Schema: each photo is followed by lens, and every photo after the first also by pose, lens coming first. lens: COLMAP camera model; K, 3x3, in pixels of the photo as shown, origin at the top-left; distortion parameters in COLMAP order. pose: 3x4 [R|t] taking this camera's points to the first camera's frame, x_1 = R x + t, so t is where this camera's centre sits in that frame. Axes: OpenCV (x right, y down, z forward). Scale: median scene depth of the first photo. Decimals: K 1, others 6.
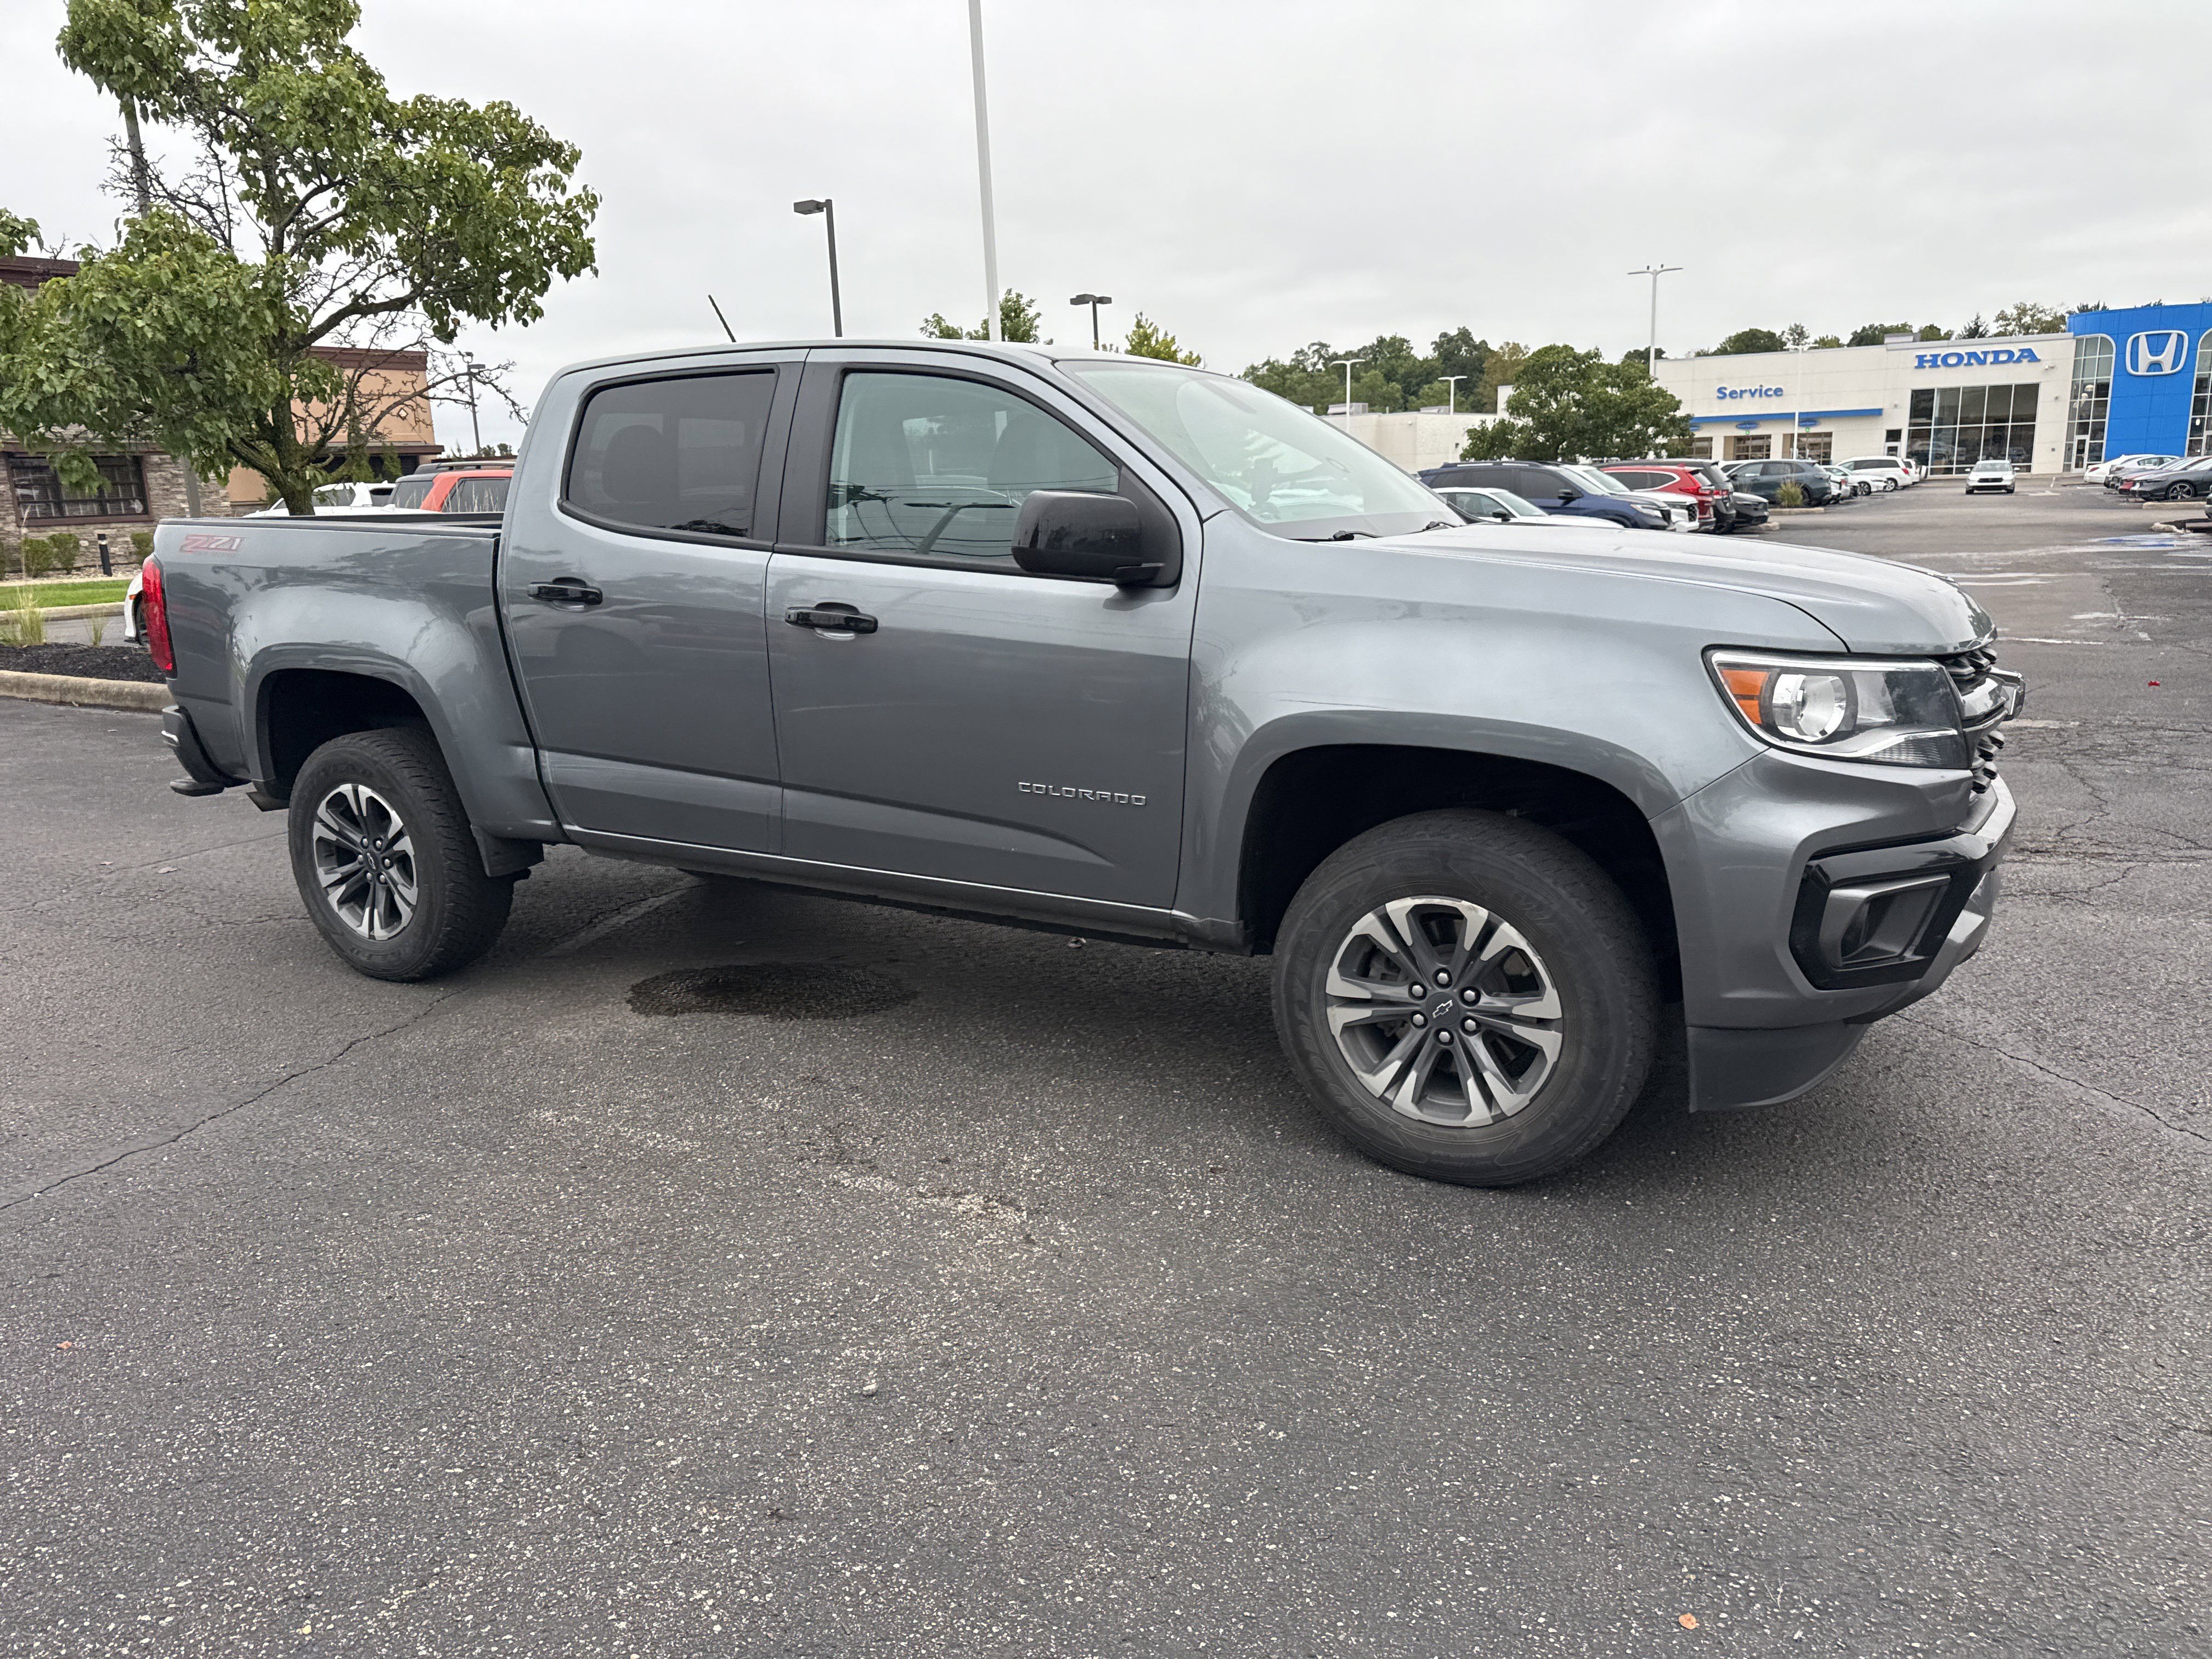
lens RADIAL K [[1574.8, 0, 1090.8], [0, 1574.8, 852.4], [0, 0, 1]] dist [0.035114, -0.039827]
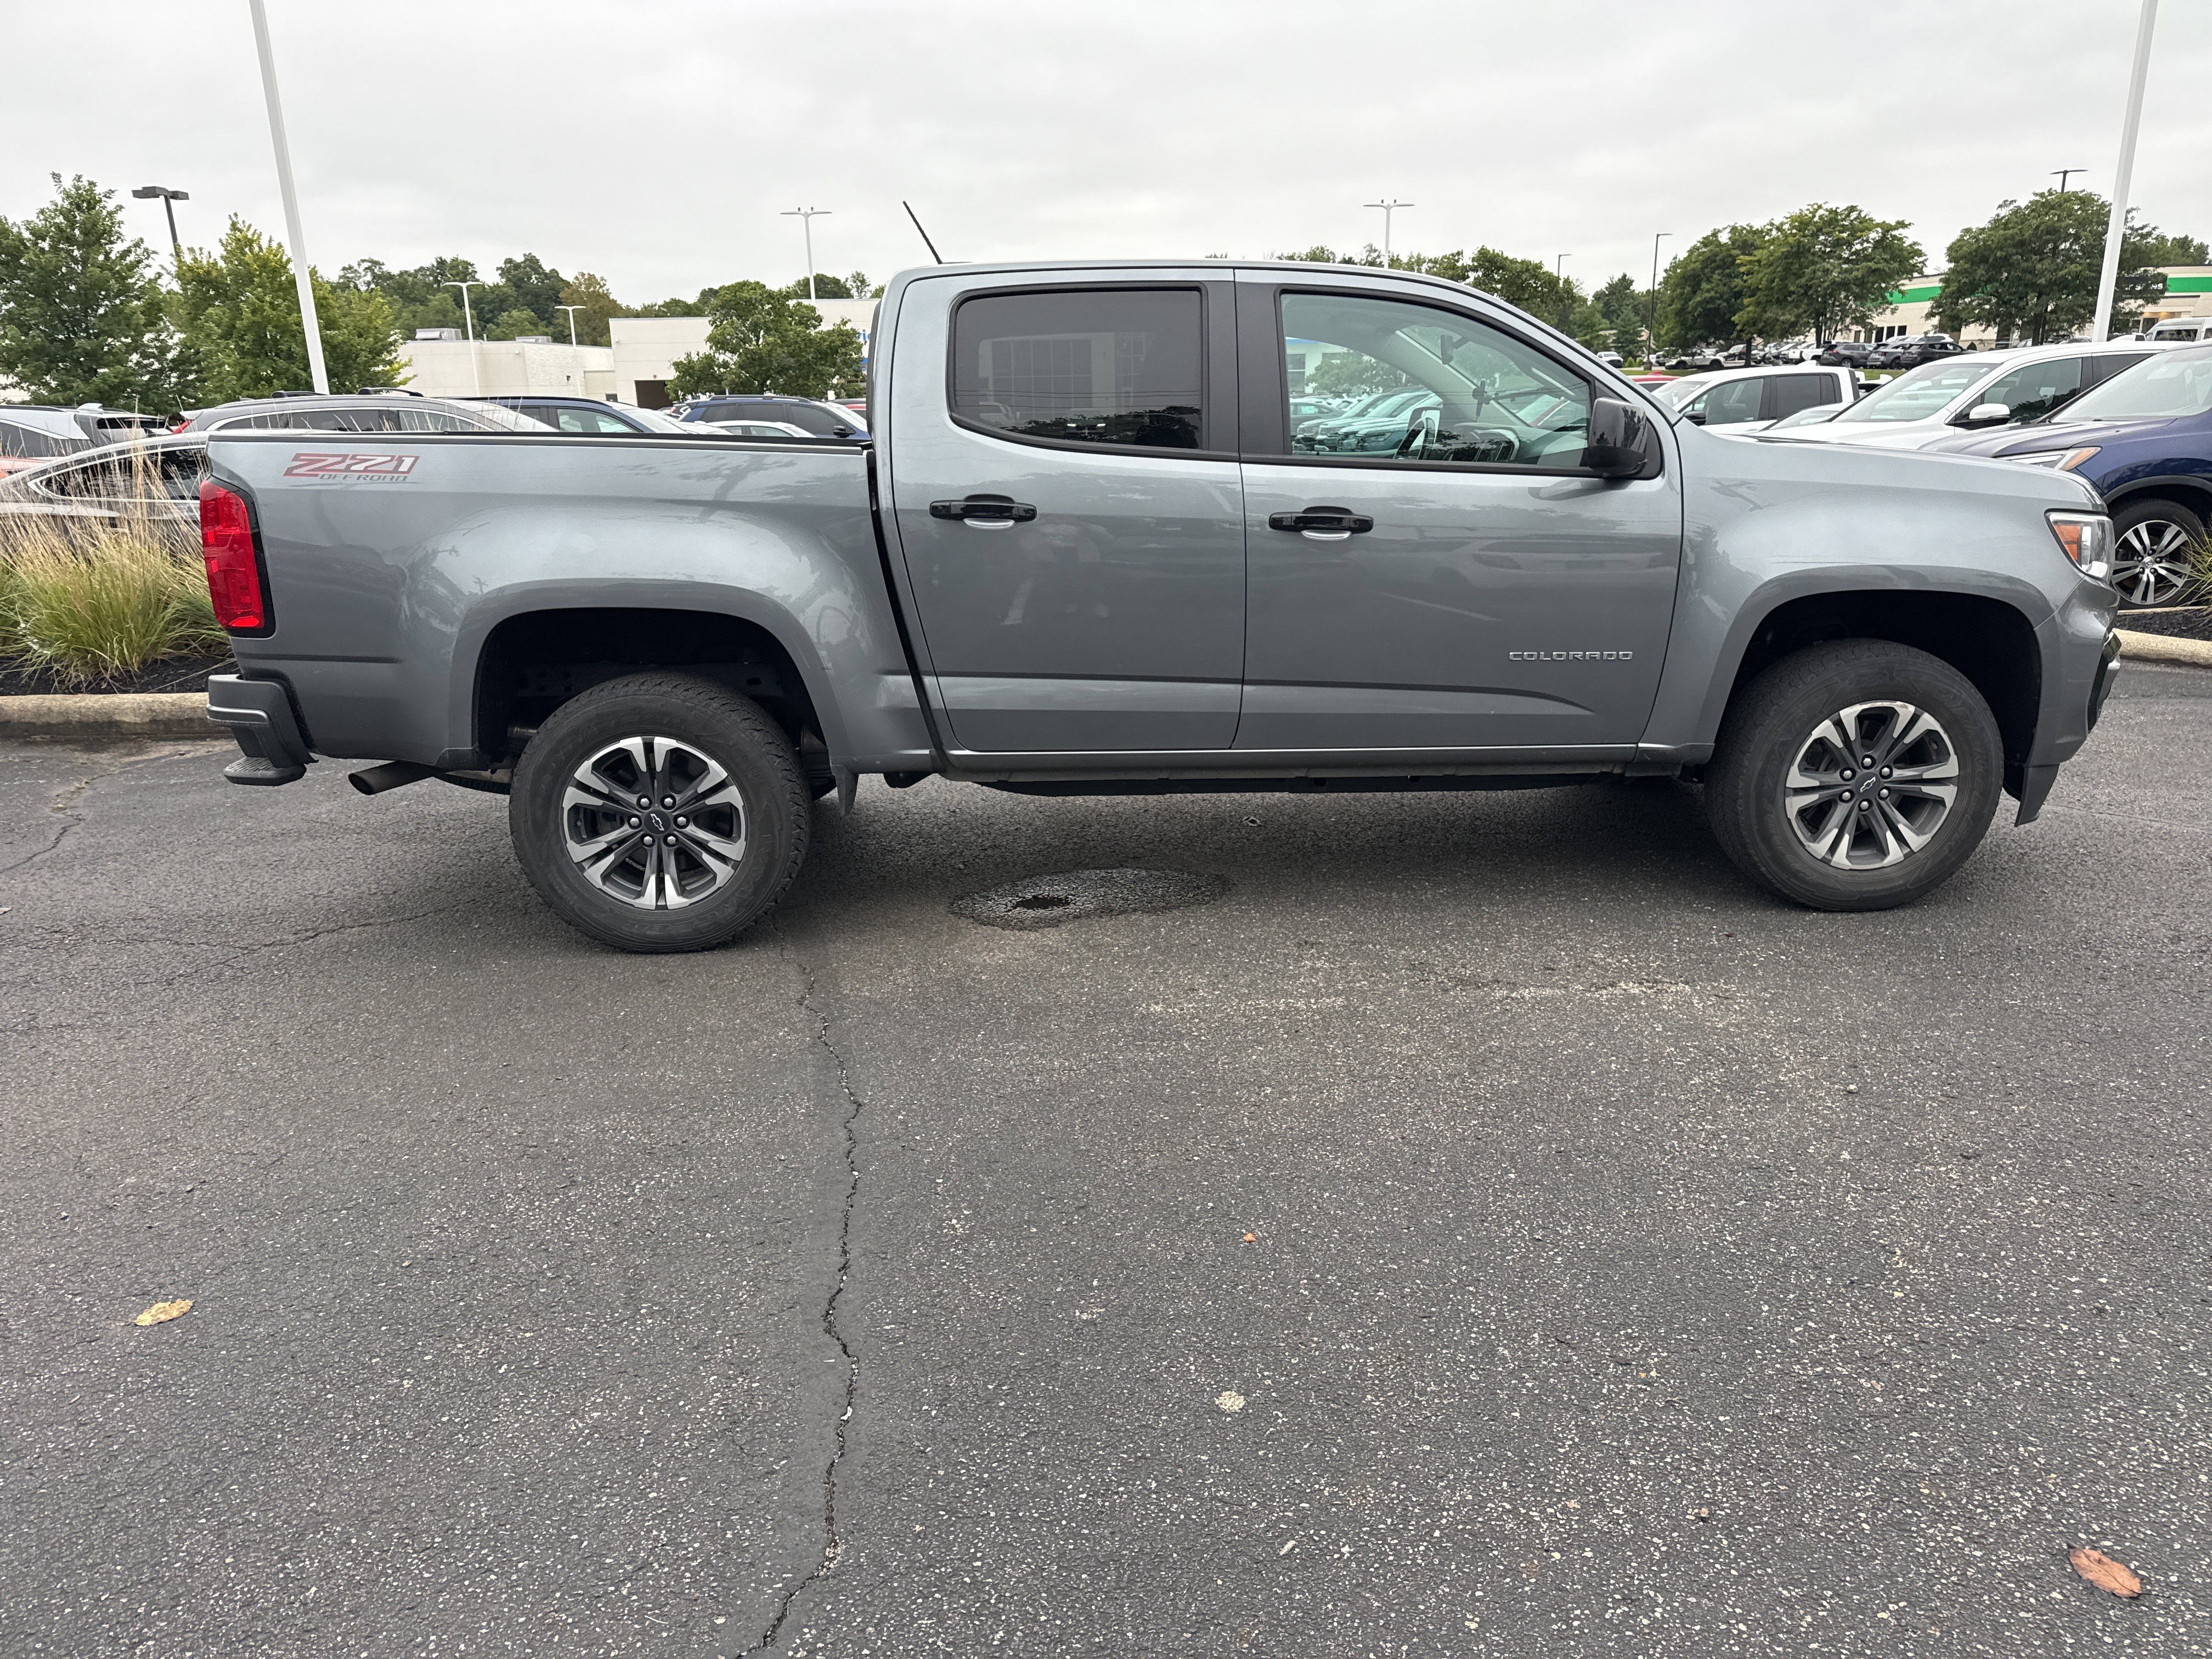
lens RADIAL K [[1585.9, 0, 1106.0], [0, 1585.9, 856.4], [0, 0, 1]] dist [0.024358, -0.026049]
pose [[0.843587, -0.135665, 0.519573, -0.705588], [0.115891, 0.990754, 0.070534, -0.009280], [-0.524338, 0.000712, 0.851510, 0.105740]]
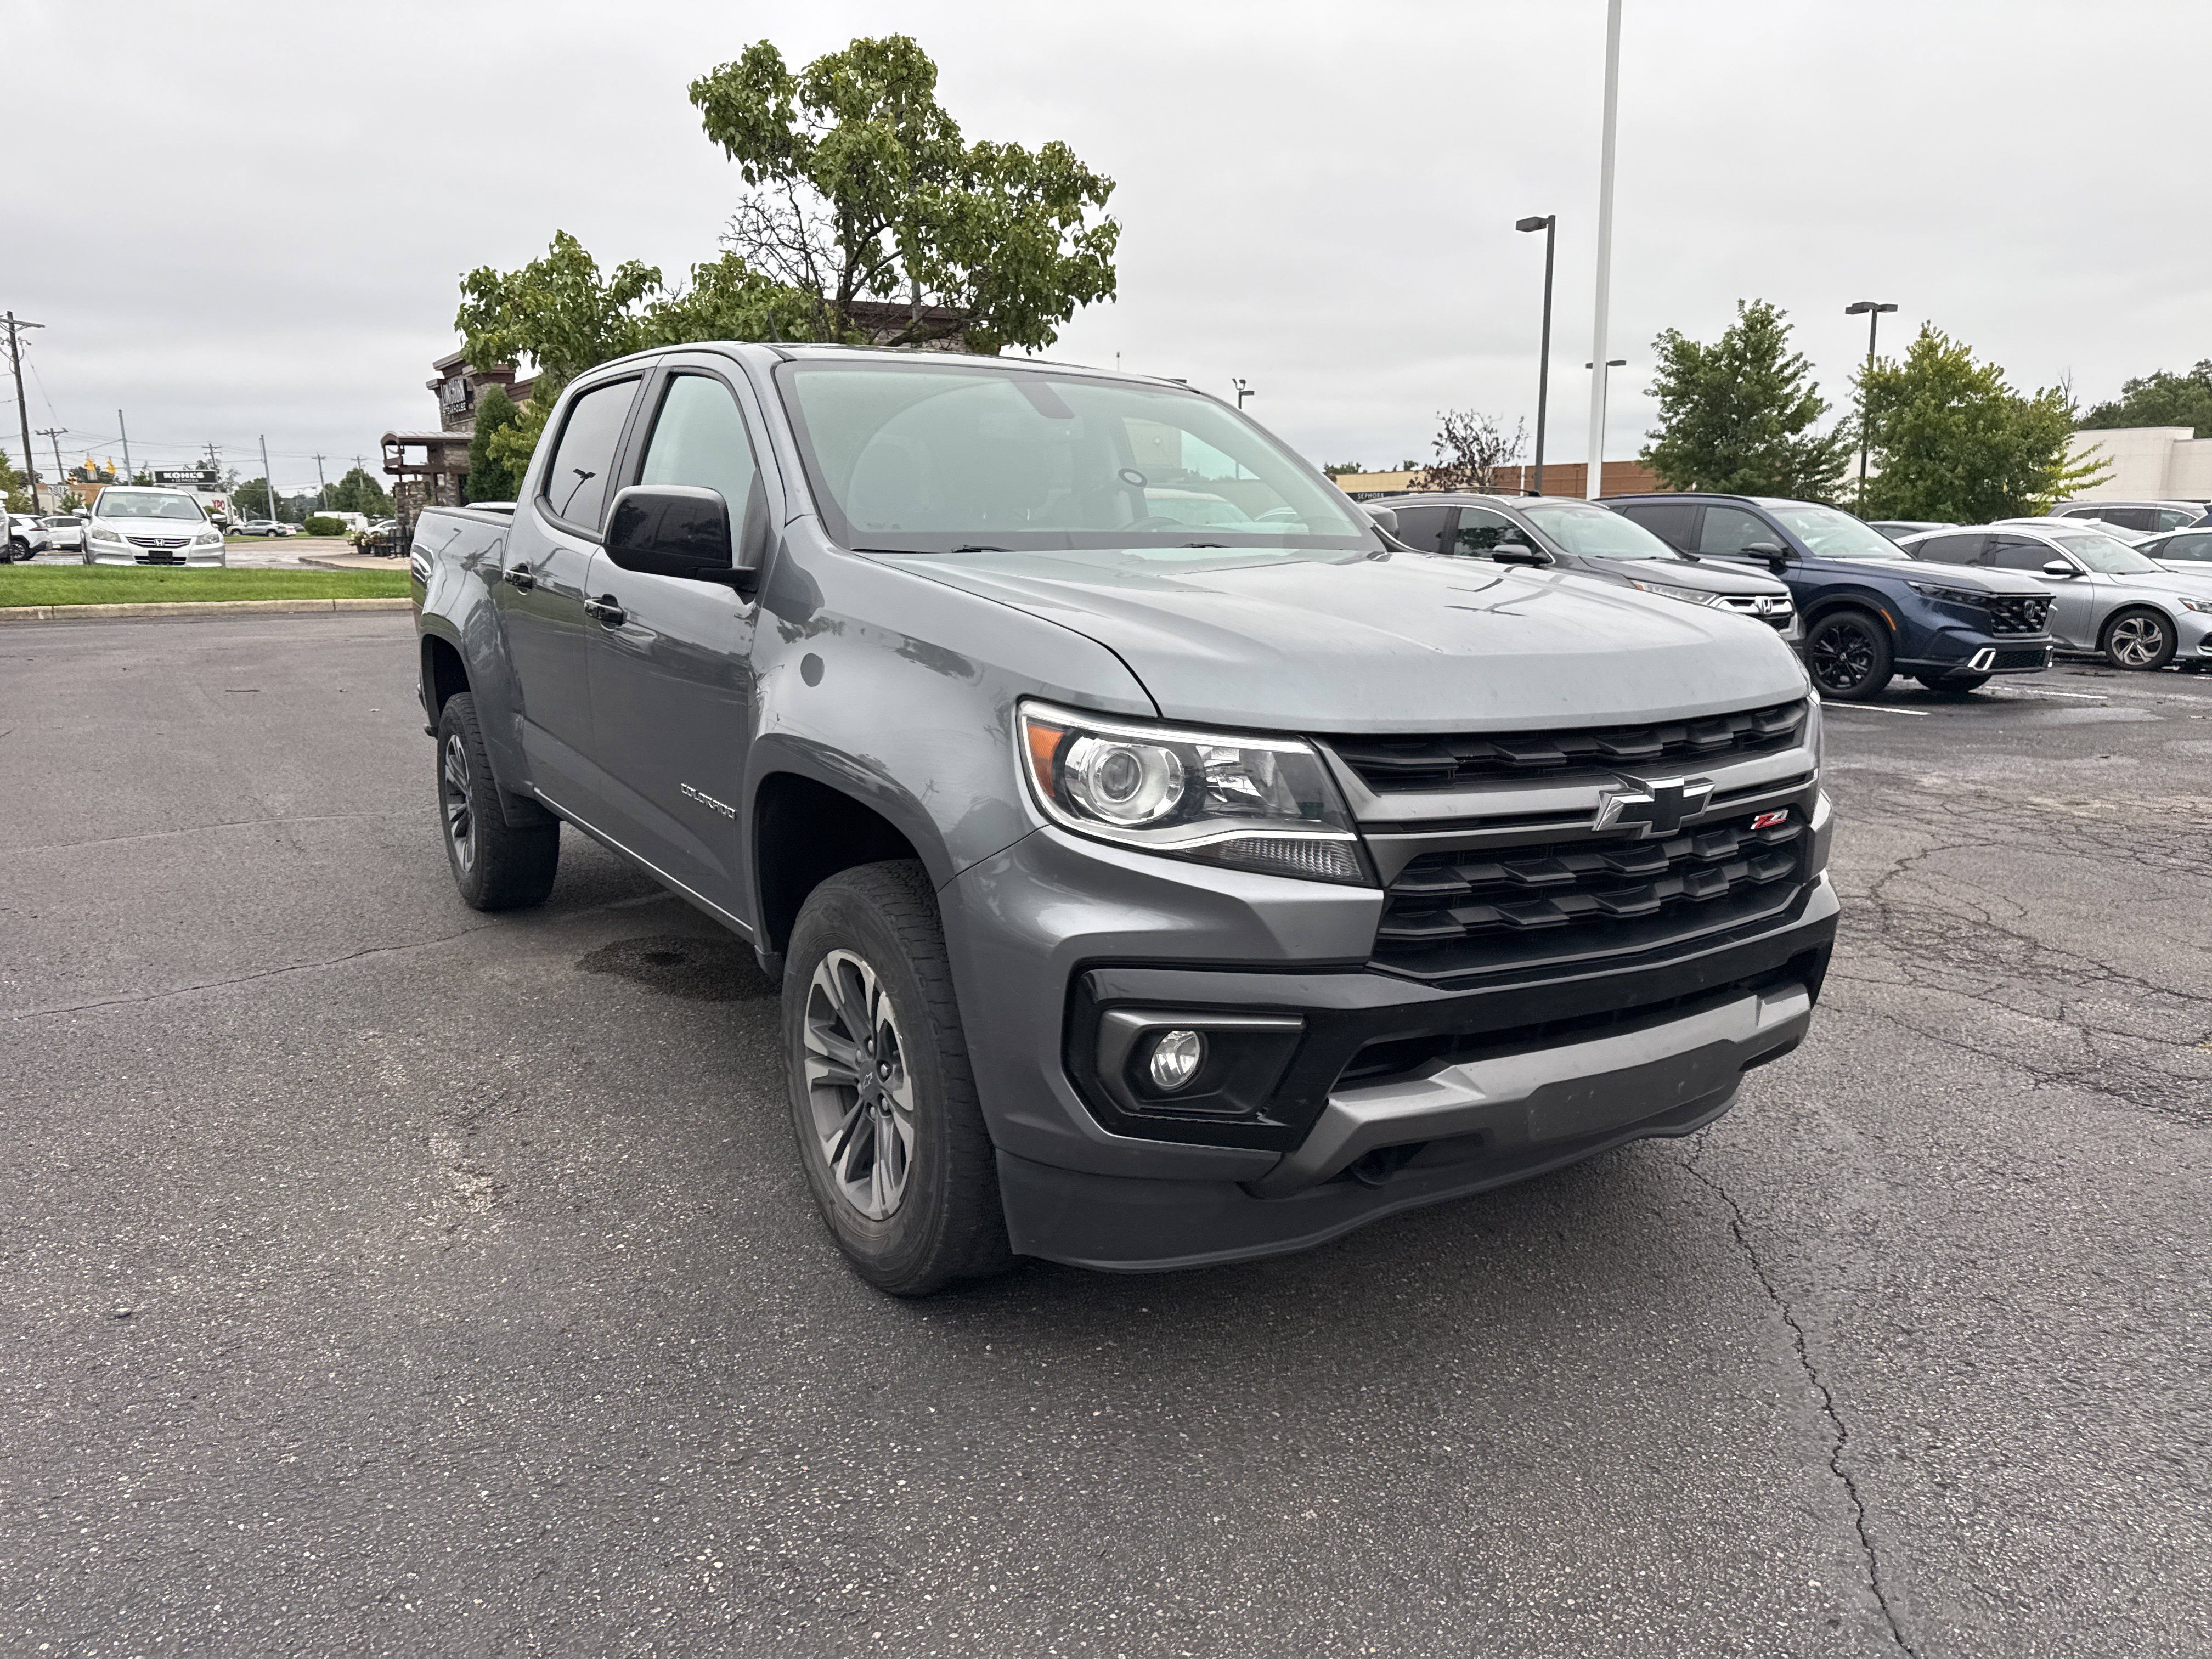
lens RADIAL K [[1570.0, 0, 1090.7], [0, 1570.0, 839.2], [0, 0, 1]] dist [0.023687, -0.026048]
pose [[0.886583, 0.121642, -0.446290, 0.468288], [-0.130220, 0.991418, 0.011533, -0.040722], [0.443863, 0.047890, 0.894814, 0.170090]]
